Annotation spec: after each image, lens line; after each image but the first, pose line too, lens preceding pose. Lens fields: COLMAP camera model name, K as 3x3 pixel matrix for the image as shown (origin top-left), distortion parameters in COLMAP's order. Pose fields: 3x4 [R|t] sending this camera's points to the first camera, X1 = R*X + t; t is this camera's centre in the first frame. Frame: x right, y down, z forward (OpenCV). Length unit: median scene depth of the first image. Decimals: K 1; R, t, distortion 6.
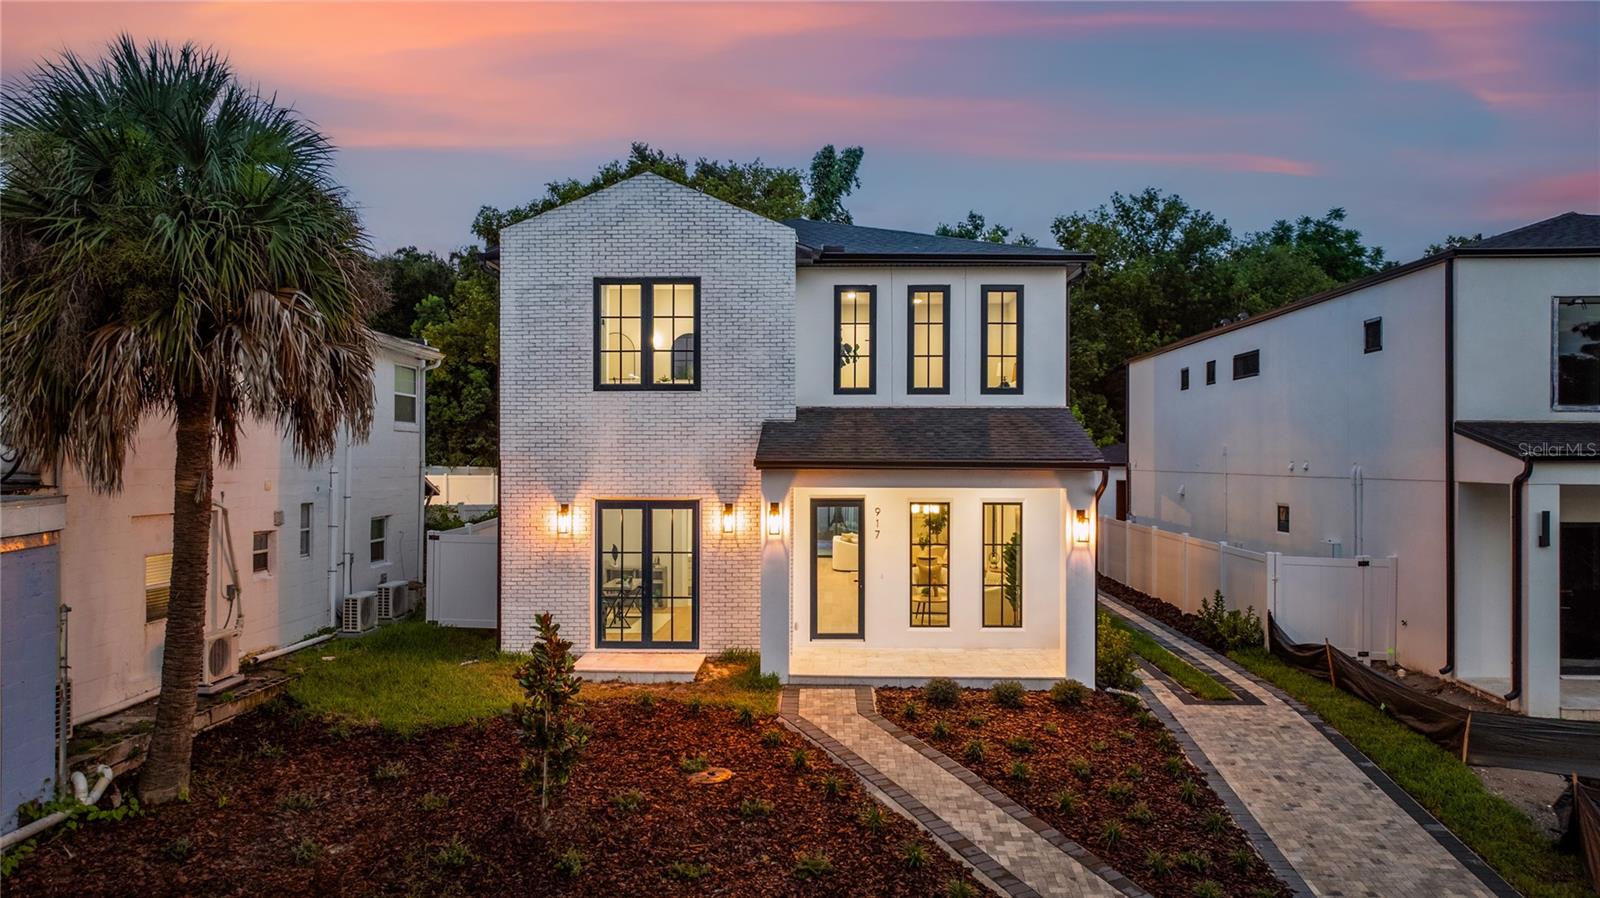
lens RADIAL K [[1124.9, 0, 800.0], [0, 1124.9, 449.0], [0, 0, 1]] dist [-0.005475, 0.000894]
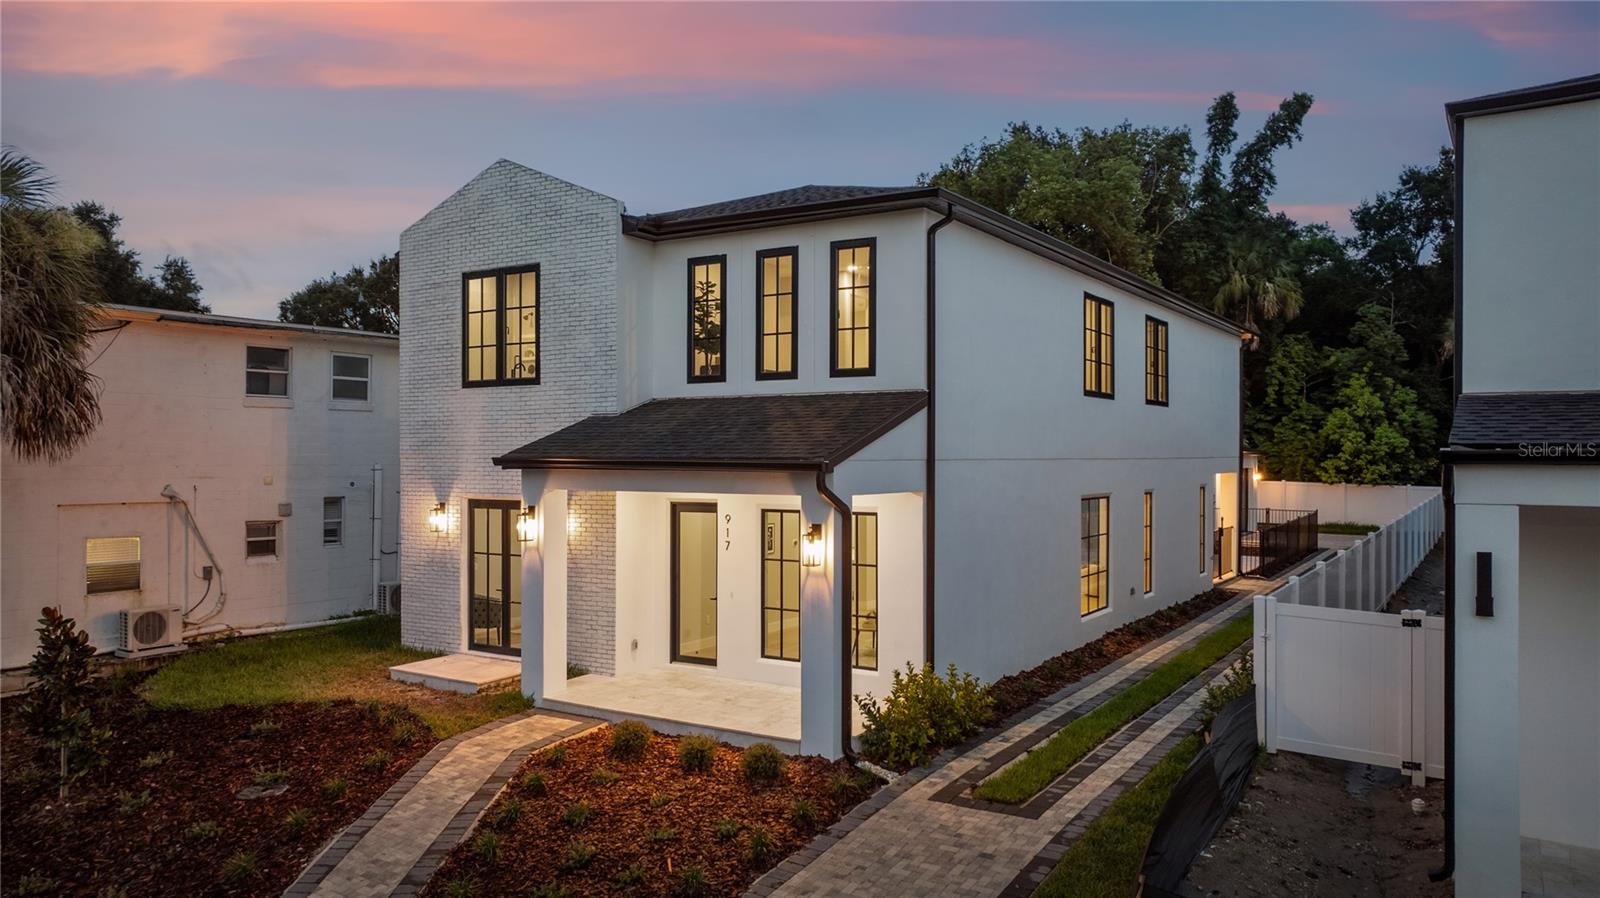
lens RADIAL K [[1124.9, 0, 800.0], [0, 1124.9, 449.0], [0, 0, 1]] dist [-0.005475, 0.000894]
pose [[0.860101, -0.003291, -0.510113, 0.586823], [0.004143, 0.999991, 0.000534, 0.002425], [0.510107, -0.002572, 0.860107, 0.311060]]
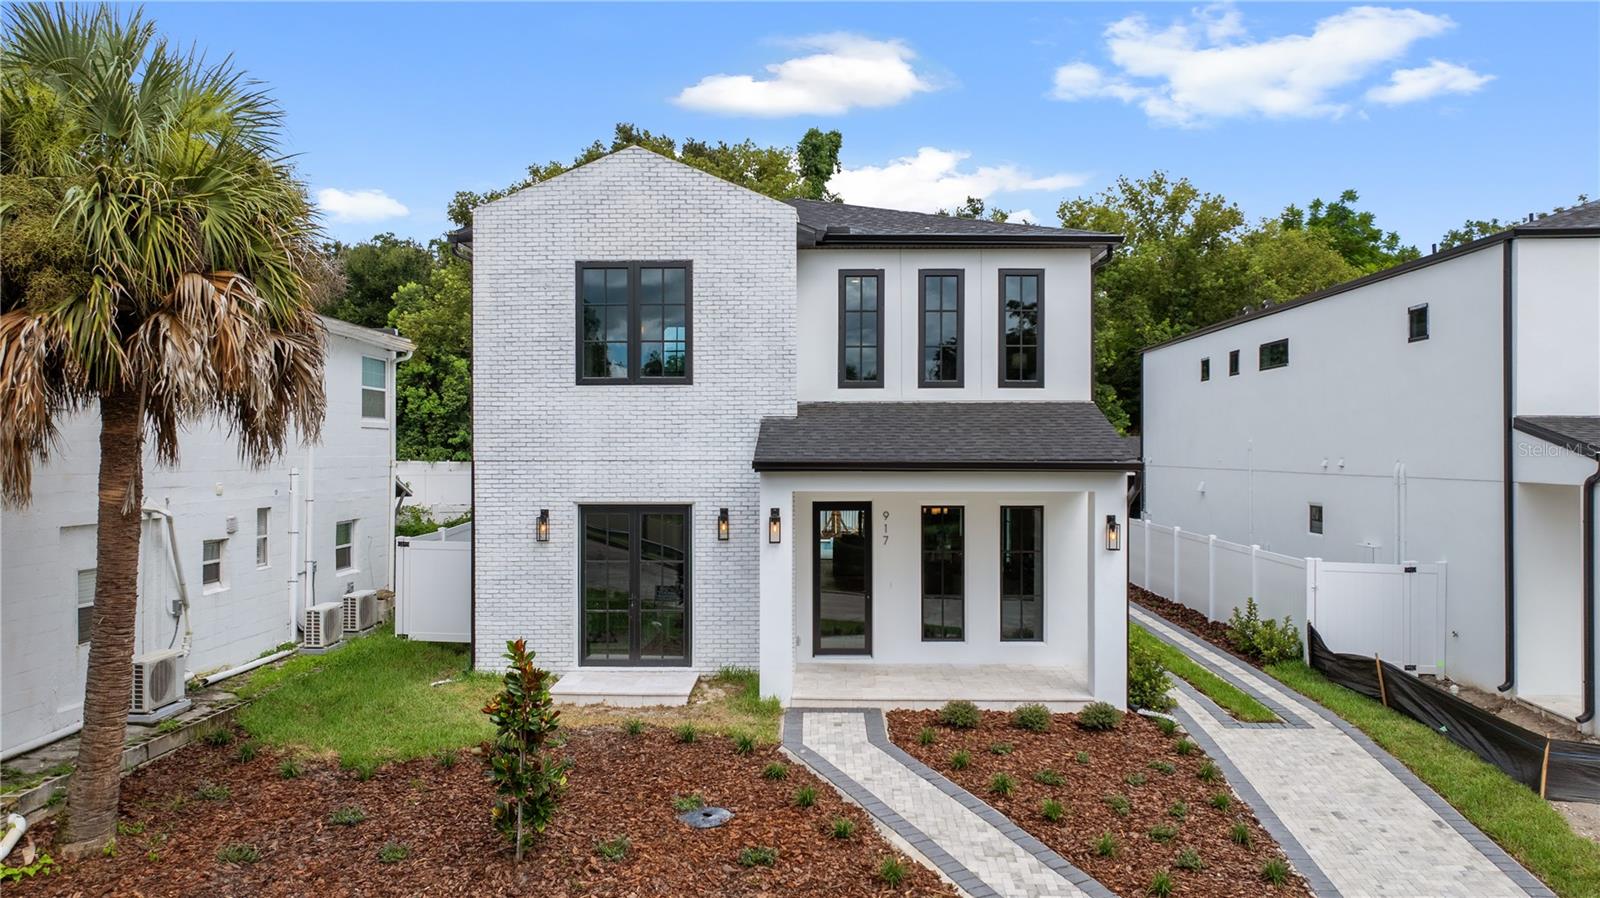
lens RADIAL K [[1150.5, 0, 800.0], [0, 1150.5, 449.0], [0, 0, 1]] dist [-0.006744, 0.002138]
pose [[0.999972, -0.002547, 0.007010, -0.008086], [0.002494, 0.999968, 0.007542, -0.006536], [-0.007029, -0.007525, 0.999947, 0.065426]]
